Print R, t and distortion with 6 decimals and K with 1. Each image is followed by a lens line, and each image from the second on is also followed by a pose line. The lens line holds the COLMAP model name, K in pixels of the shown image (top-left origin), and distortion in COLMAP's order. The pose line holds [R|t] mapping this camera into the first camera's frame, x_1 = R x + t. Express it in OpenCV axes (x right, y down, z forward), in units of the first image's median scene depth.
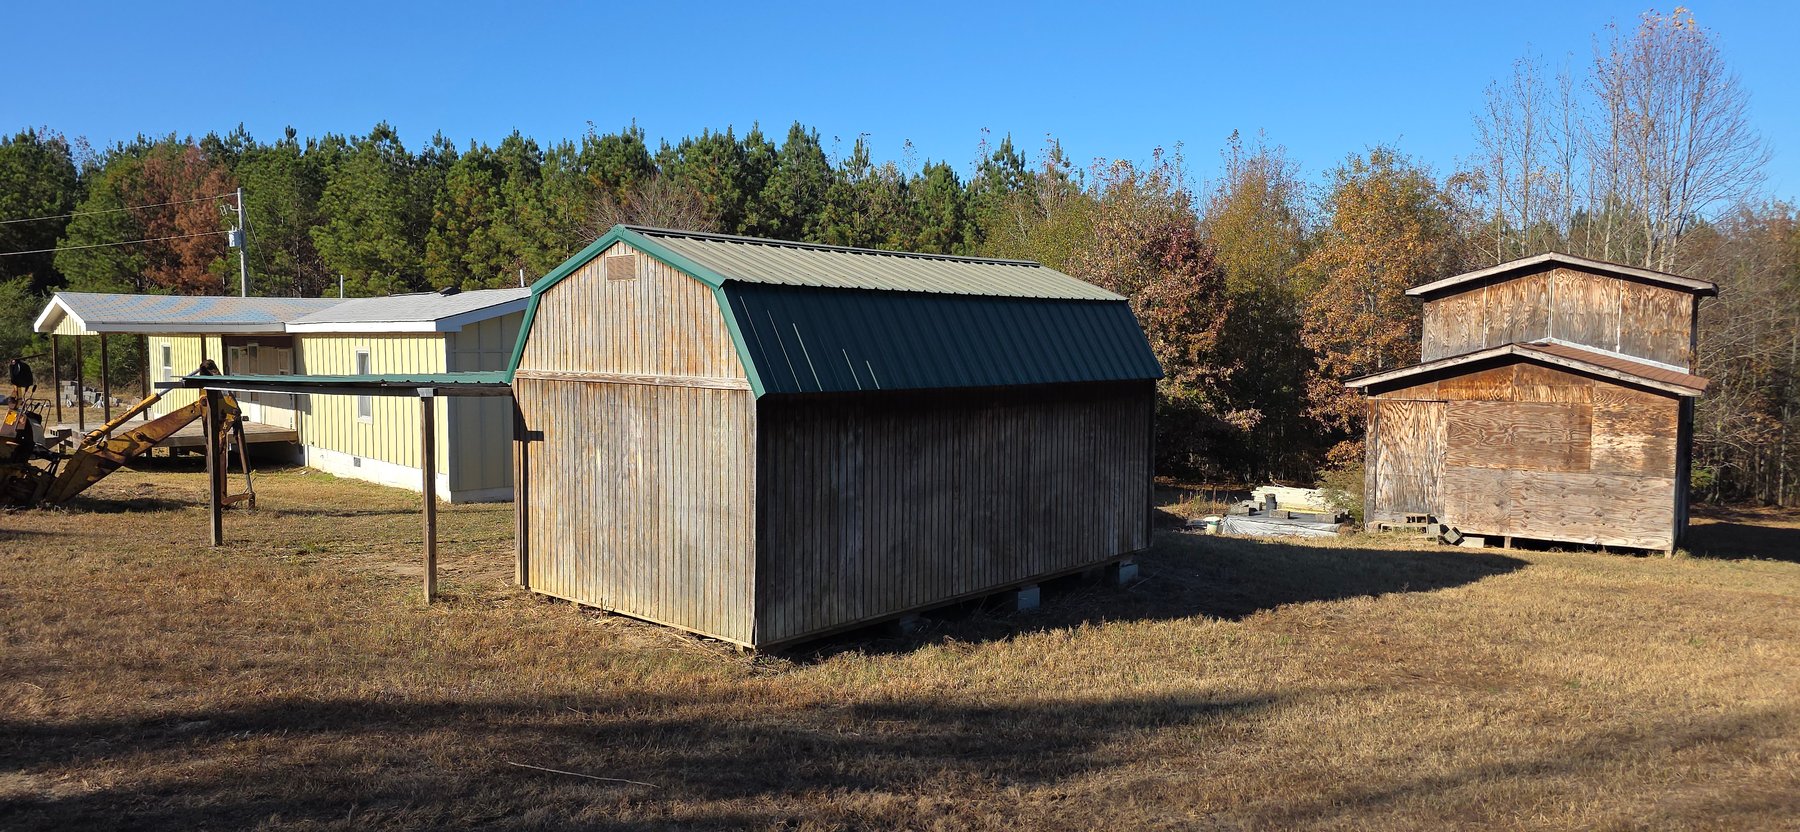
lens RADIAL K [[1204.7, 0, 889.0], [0, 1204.7, 415.7], [0, 0, 1]] dist [0.096962, -0.116123]
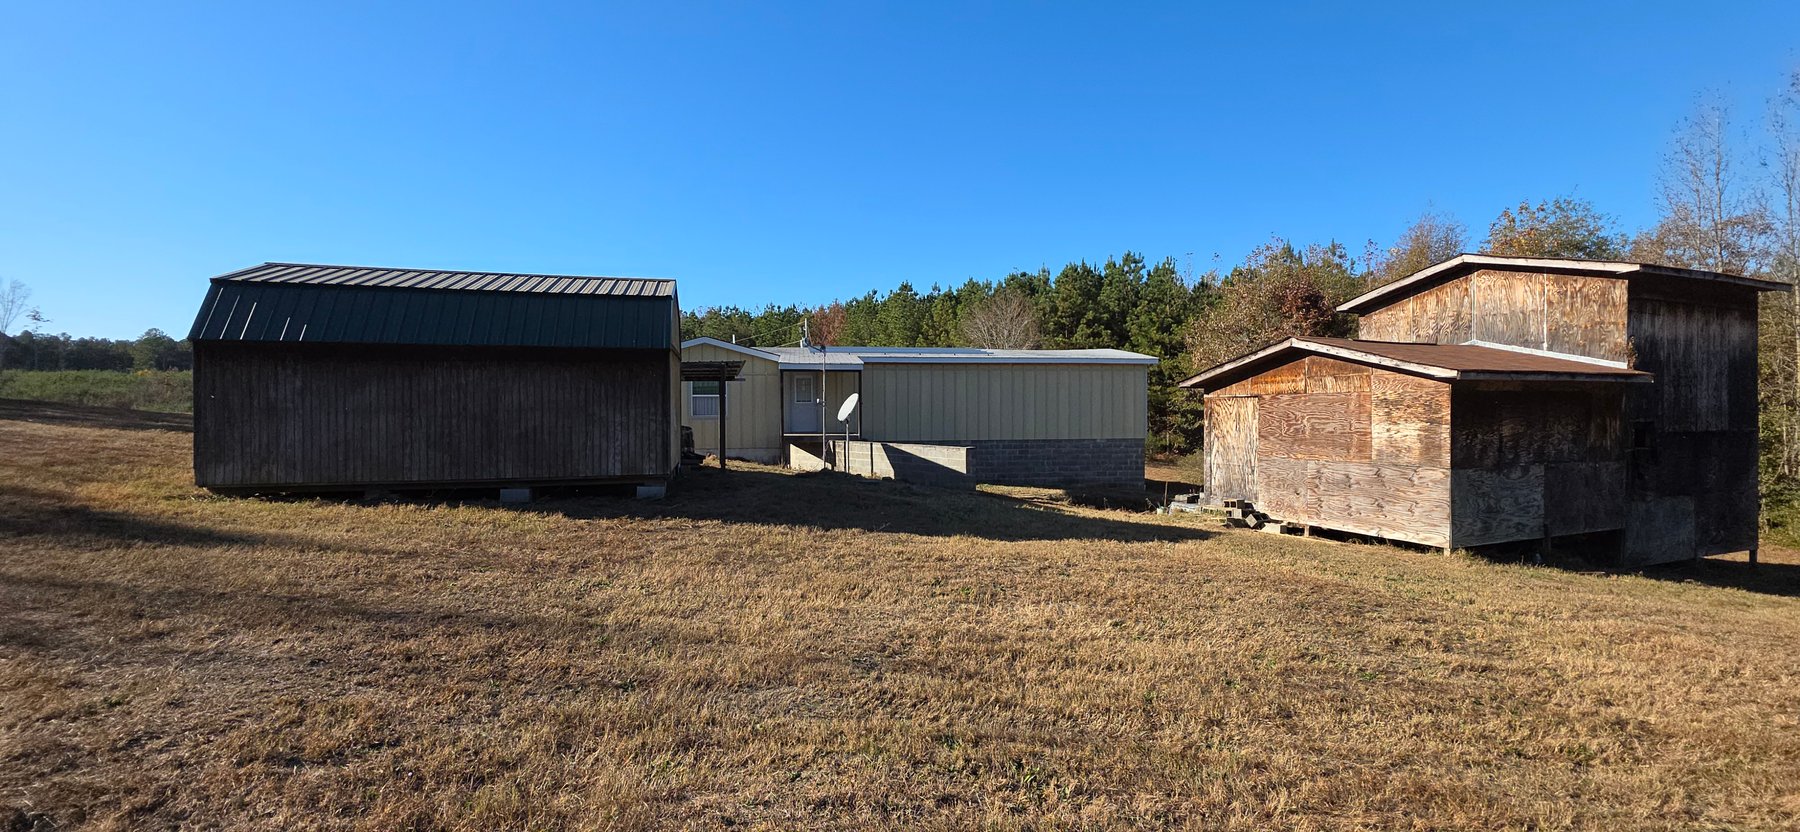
lens RADIAL K [[717.5, 0, 893.6], [0, 717.5, 413.3], [0, 0, 1]] dist [0.014635, -0.008618]
pose [[0.830676, -0.000756, -0.556756, 0.533418], [-0.031407, 0.998343, -0.048216, 0.043496], [0.555870, 0.057538, 0.829276, 0.287405]]
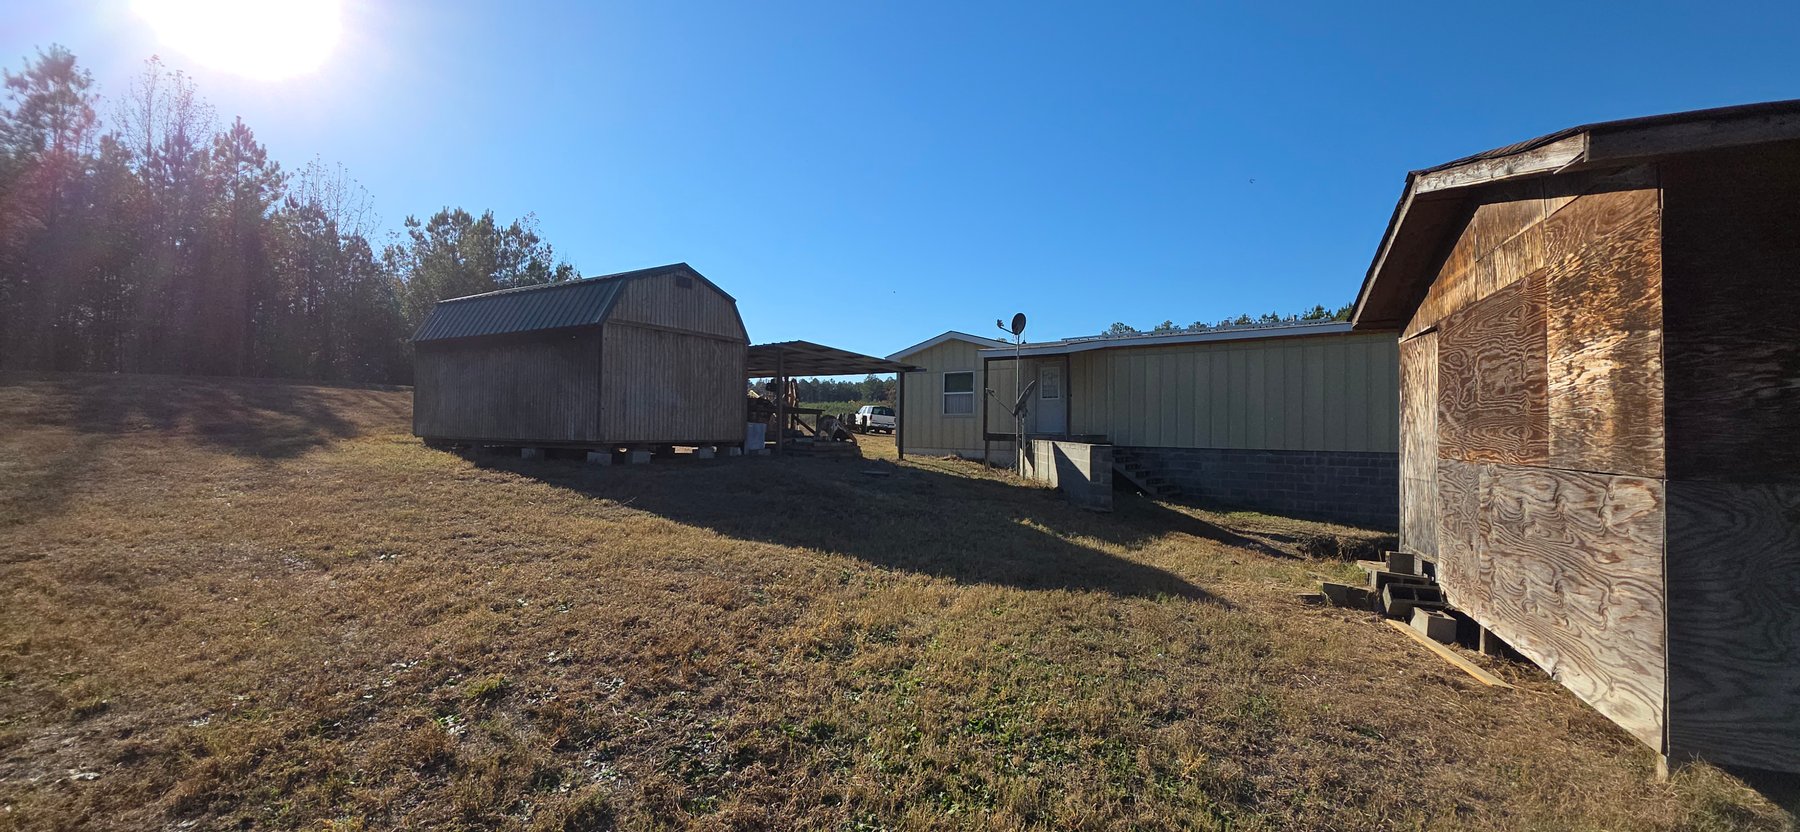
lens RADIAL K [[717.5, 0, 893.6], [0, 717.5, 413.3], [0, 0, 1]] dist [0.014635, -0.008618]
pose [[0.185522, -0.023668, -0.982355, 0.684124], [-0.078464, 0.996161, -0.038819, 0.050268], [0.979502, 0.084282, 0.182953, 0.725449]]
